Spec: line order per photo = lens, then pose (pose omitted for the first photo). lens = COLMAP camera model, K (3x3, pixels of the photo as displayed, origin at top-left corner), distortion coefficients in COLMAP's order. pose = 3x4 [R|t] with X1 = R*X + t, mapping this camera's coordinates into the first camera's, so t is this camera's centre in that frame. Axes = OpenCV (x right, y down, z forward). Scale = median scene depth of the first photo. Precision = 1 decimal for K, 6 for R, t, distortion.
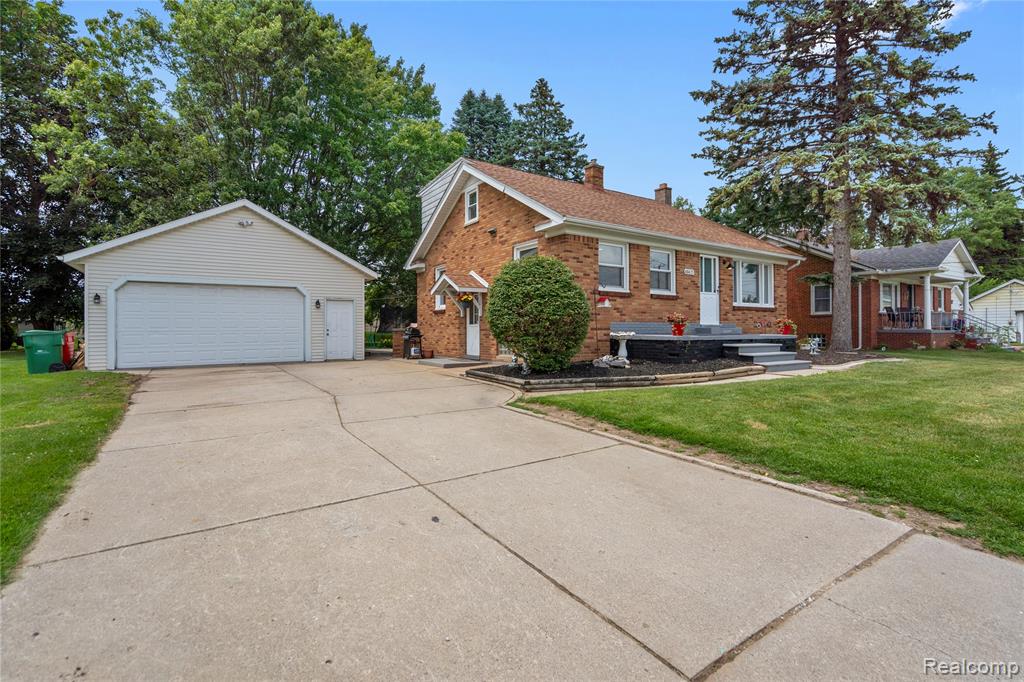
lens RADIAL K [[466.4, 0, 509.0], [0, 466.4, 330.2], [0, 0, 1]] dist [-0.002343, 0.001134]
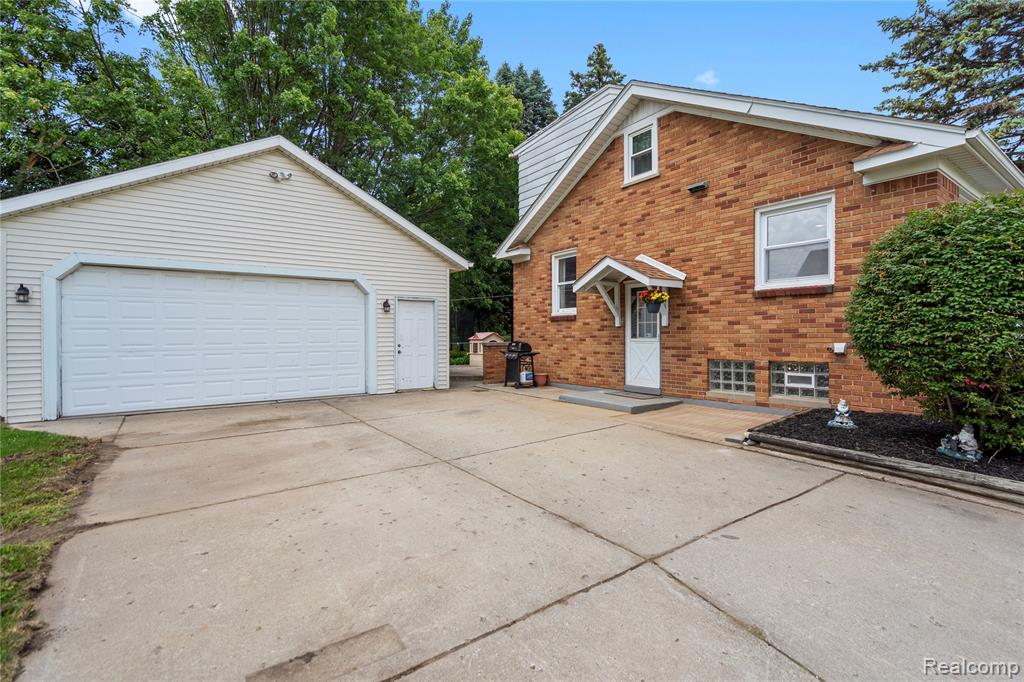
lens RADIAL K [[460.1, 0, 512.0], [0, 460.1, 341.0], [0, 0, 1]] dist [-0.001719, 0.000809]
pose [[0.999286, 0.001550, 0.037742, -0.251389], [-0.001987, 0.999931, 0.011541, -0.014509], [-0.037722, -0.011608, 0.999221, 0.336488]]
